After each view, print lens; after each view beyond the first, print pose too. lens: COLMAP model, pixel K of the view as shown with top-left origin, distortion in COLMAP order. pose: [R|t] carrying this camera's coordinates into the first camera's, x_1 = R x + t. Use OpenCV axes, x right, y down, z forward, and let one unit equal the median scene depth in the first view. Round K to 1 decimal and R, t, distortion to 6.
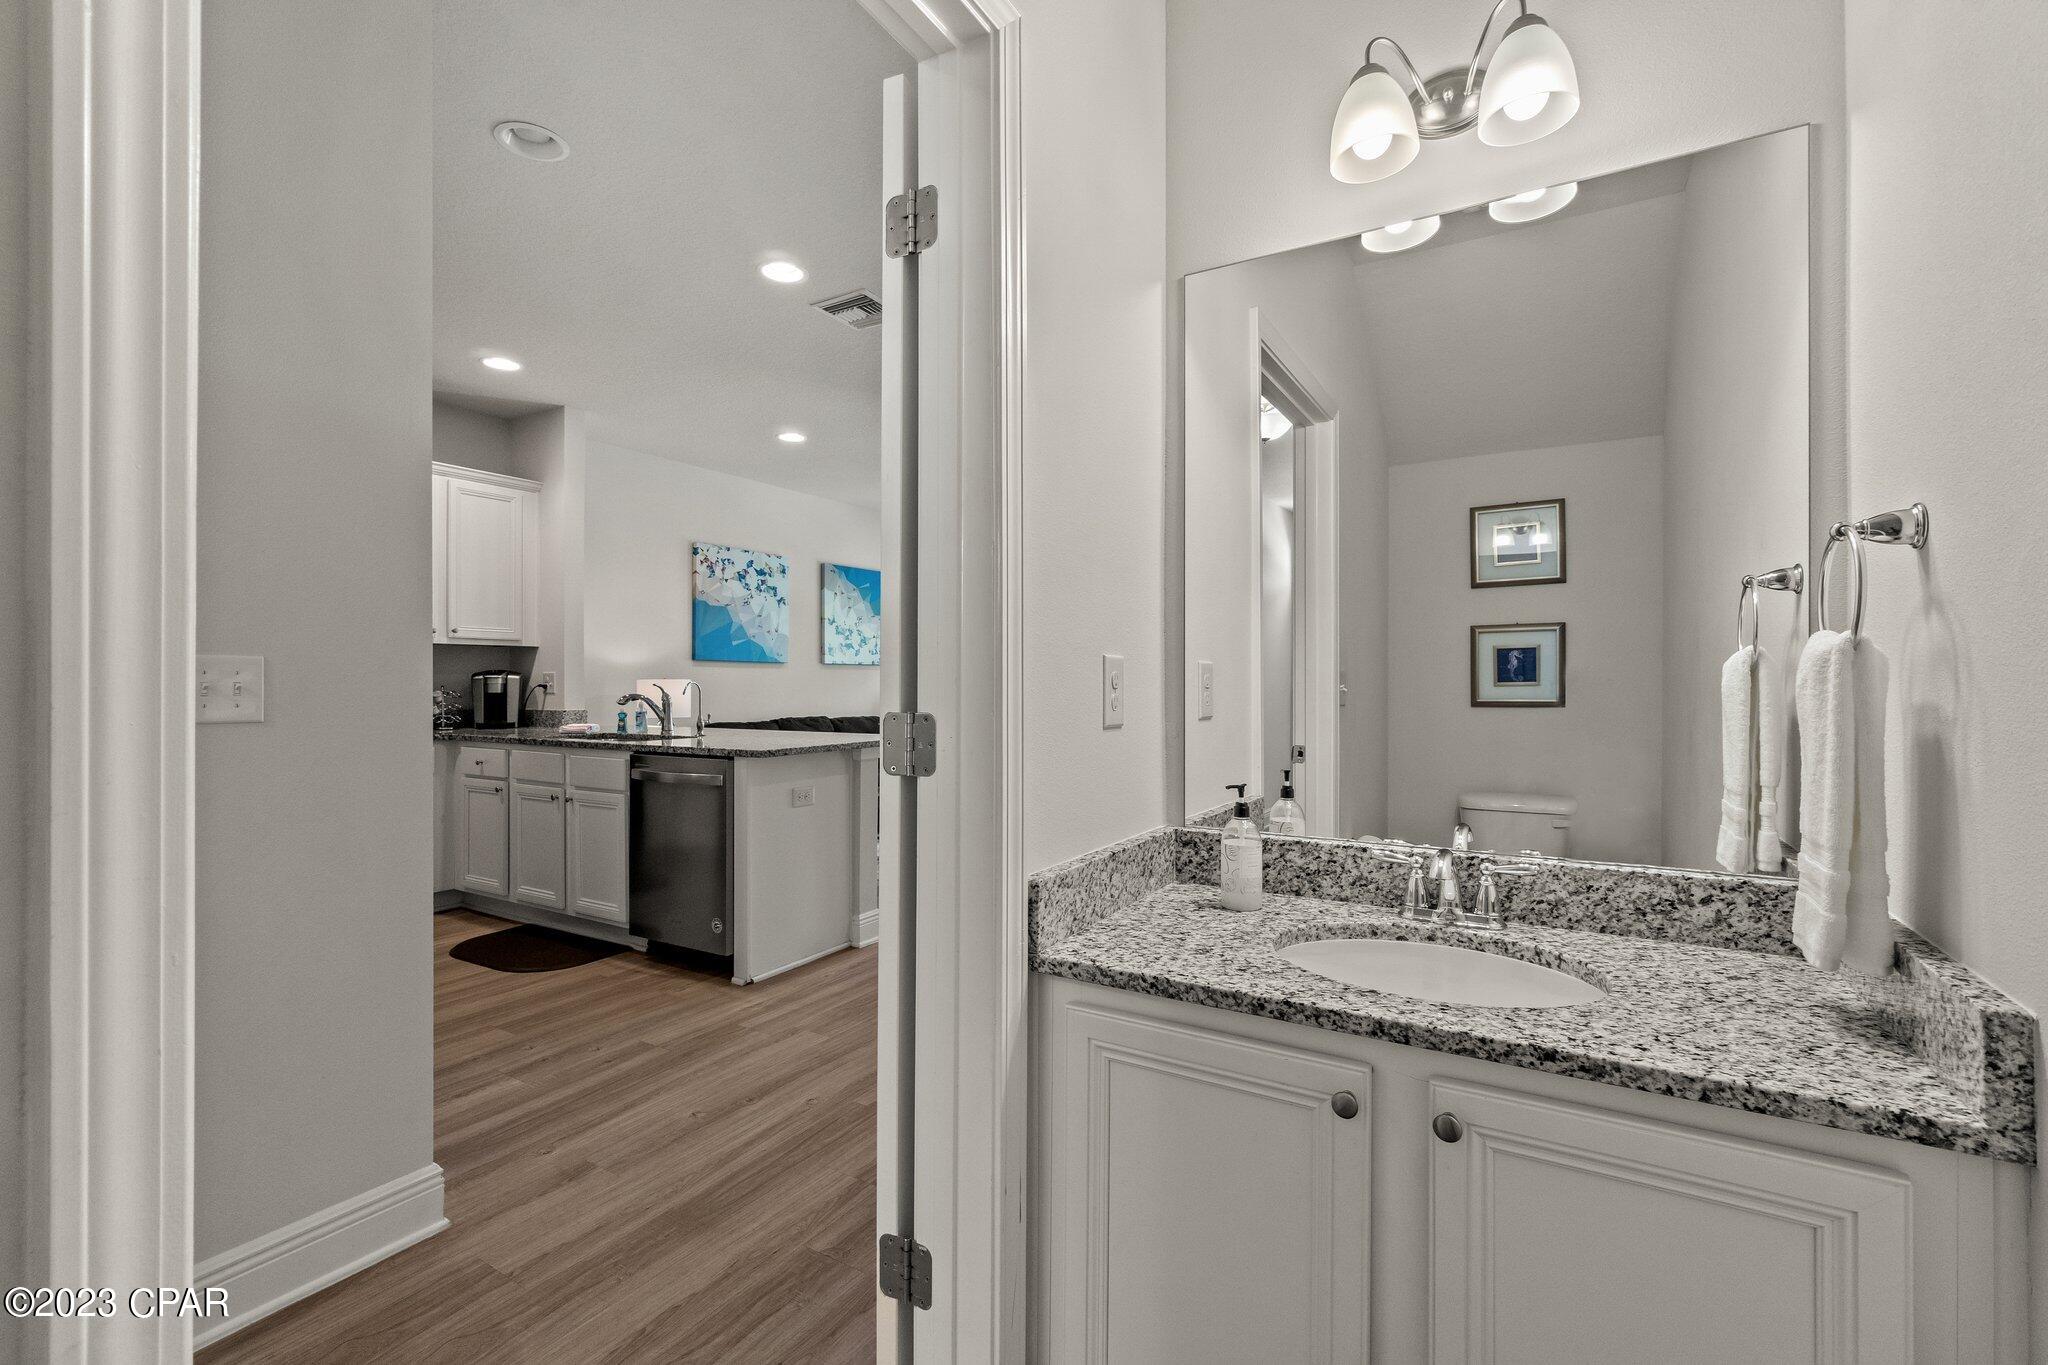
lens RADIAL K [[884.0, 0, 1021.3], [0, 884.0, 679.2], [0, 0, 1]] dist [-0.000816, -0.000483]
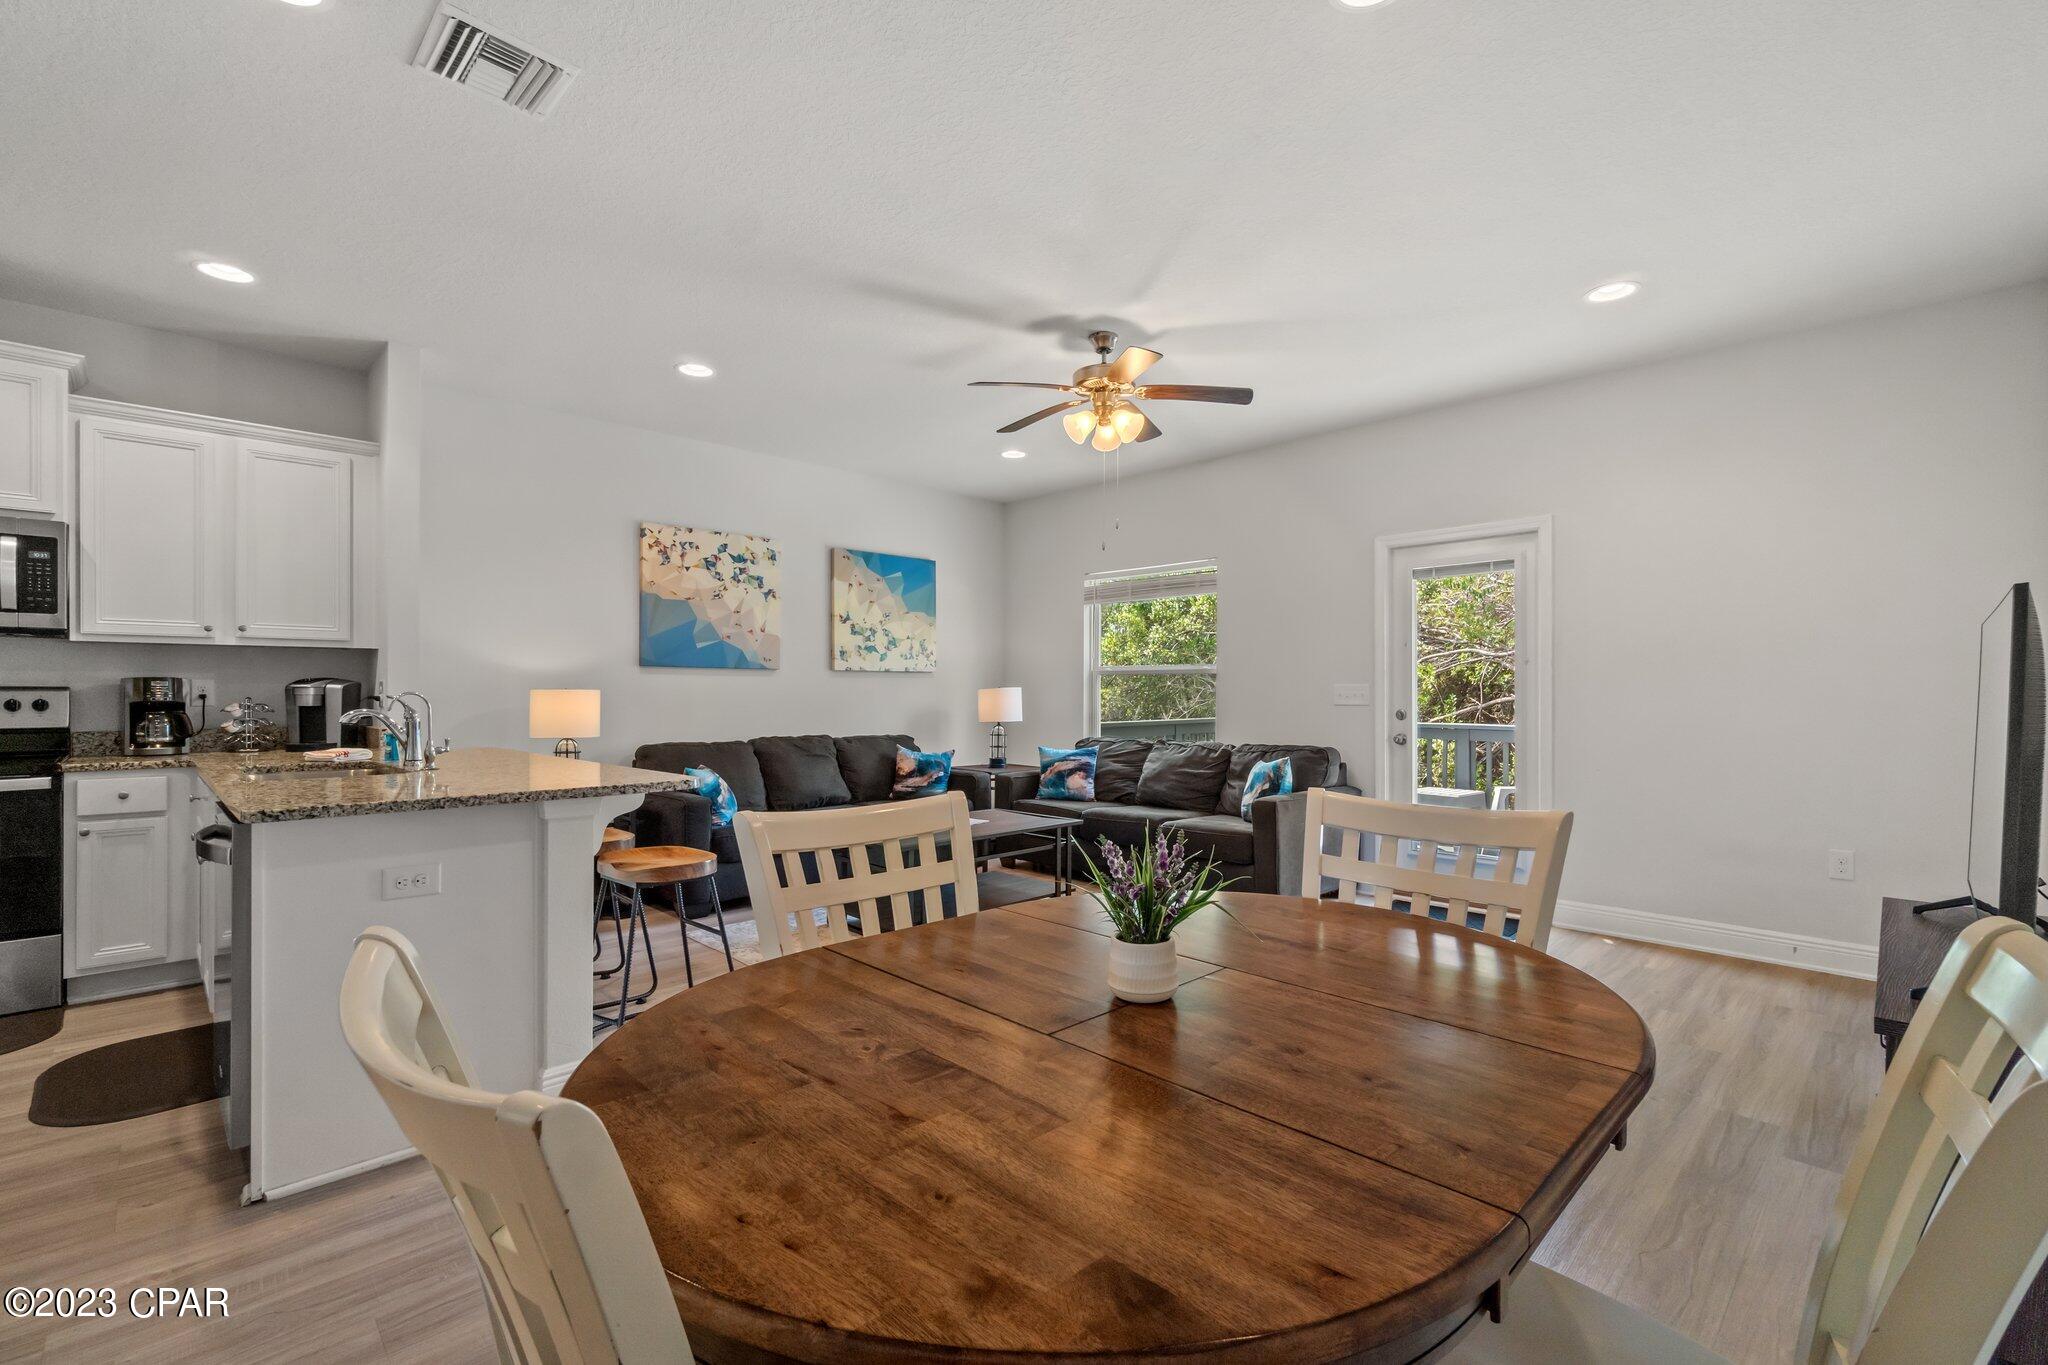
lens RADIAL K [[884.0, 0, 1028.3], [0, 884.0, 694.8], [0, 0, 1]] dist [-0.000816, -0.000483]
pose [[0.970410, 0.001283, -0.241461, 0.228874], [0.000092, 0.999984, 0.005685, 0.000662], [0.241464, -0.005539, 0.970394, 0.376699]]
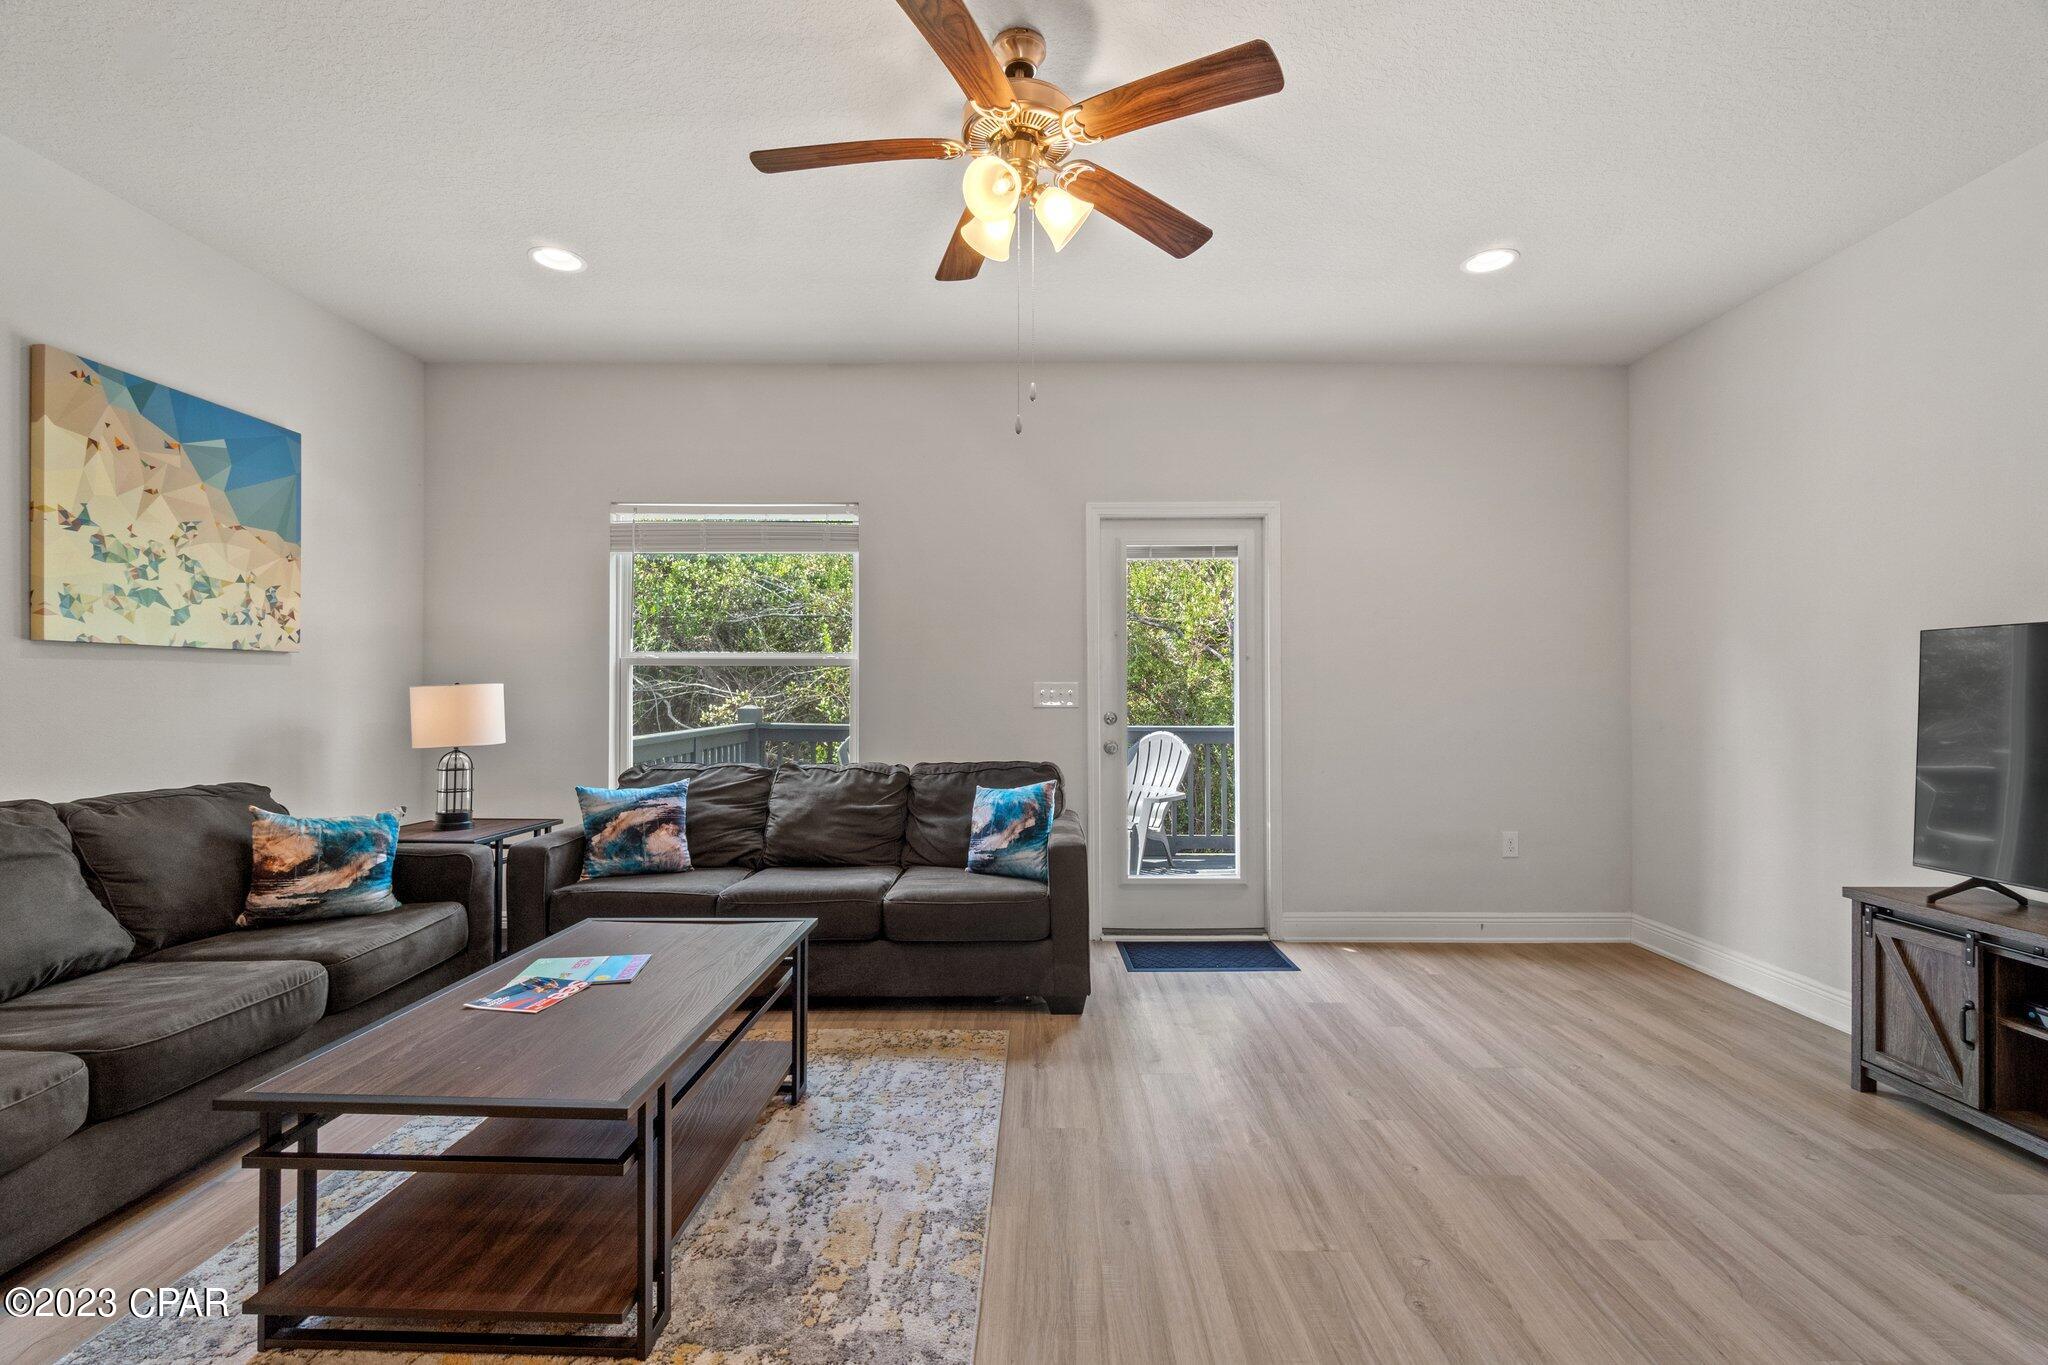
lens RADIAL K [[884.0, 0, 1028.2], [0, 884.0, 684.9], [0, 0, 1]] dist [-0.000816, -0.000483]
pose [[0.856137, 0.002634, 0.516742, -0.112444], [-0.000847, 0.999993, -0.003695, 0.000524], [-0.516749, 0.002726, 0.856133, 0.784502]]
